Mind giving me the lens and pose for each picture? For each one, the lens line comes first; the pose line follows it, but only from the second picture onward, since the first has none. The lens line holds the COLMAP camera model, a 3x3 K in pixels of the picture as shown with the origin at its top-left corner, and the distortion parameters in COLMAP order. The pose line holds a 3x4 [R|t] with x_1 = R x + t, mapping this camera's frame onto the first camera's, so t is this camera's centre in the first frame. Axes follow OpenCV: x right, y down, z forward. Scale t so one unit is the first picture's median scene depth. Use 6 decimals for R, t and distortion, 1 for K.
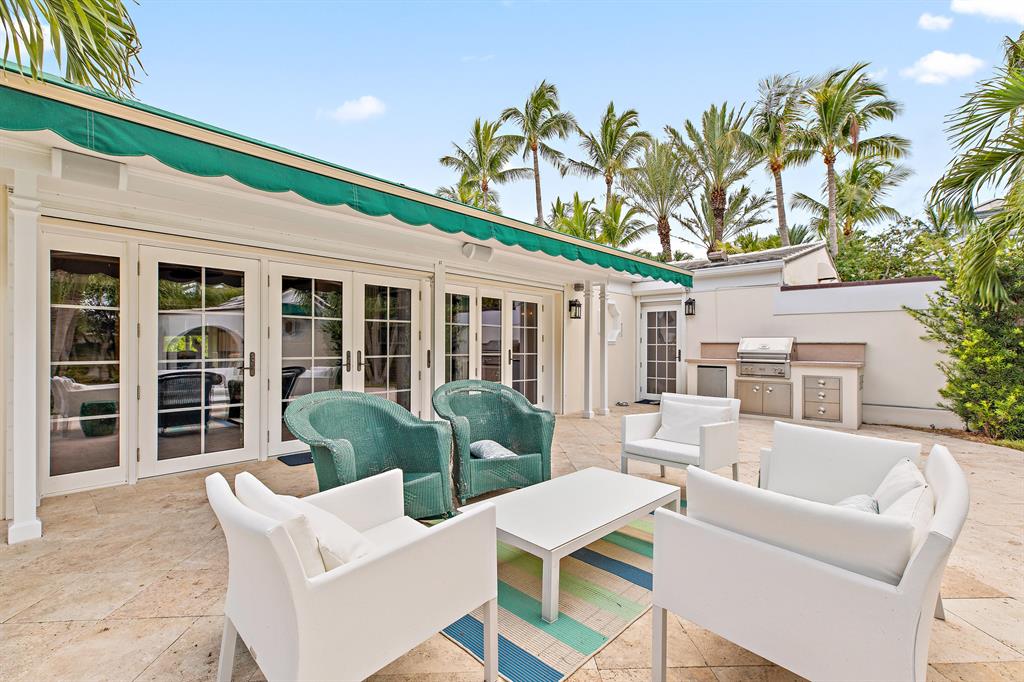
lens RADIAL K [[460.4, 0, 513.4], [0, 460.4, 345.1], [0, 0, 1]] dist [0.007895, 0.000095]
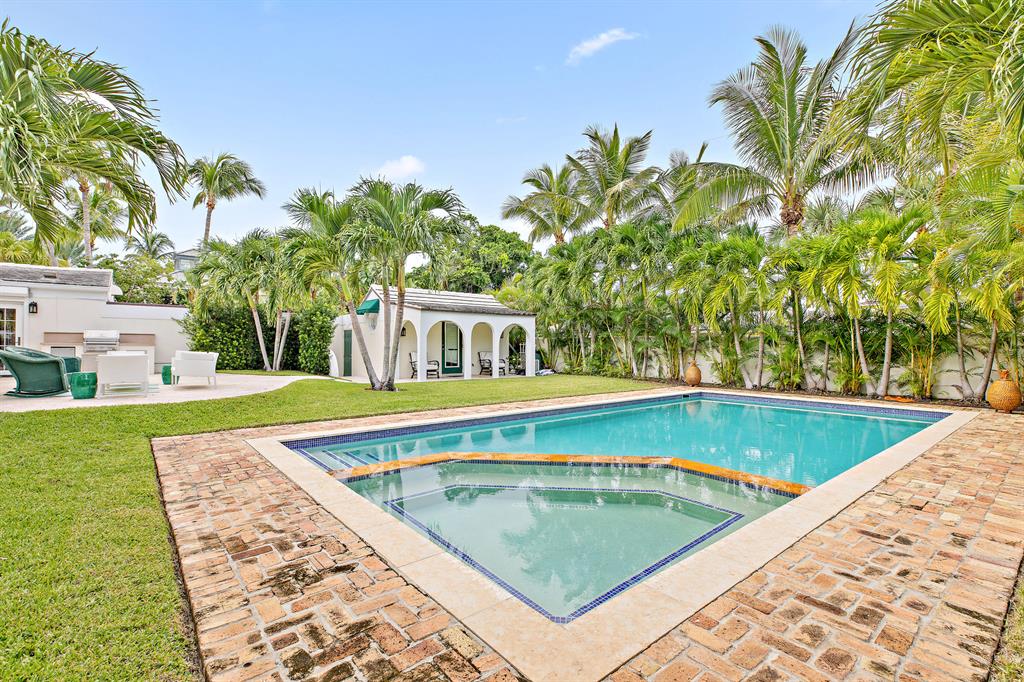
lens RADIAL K [[460.4, 0, 513.3], [0, 460.4, 339.9], [0, 0, 1]] dist [0.007895, 0.000095]
pose [[0.133531, 0.002677, 0.991041, -1.193293], [-0.008813, 0.999960, -0.001513, 0.011859], [-0.991005, -0.008532, 0.133549, -0.966449]]
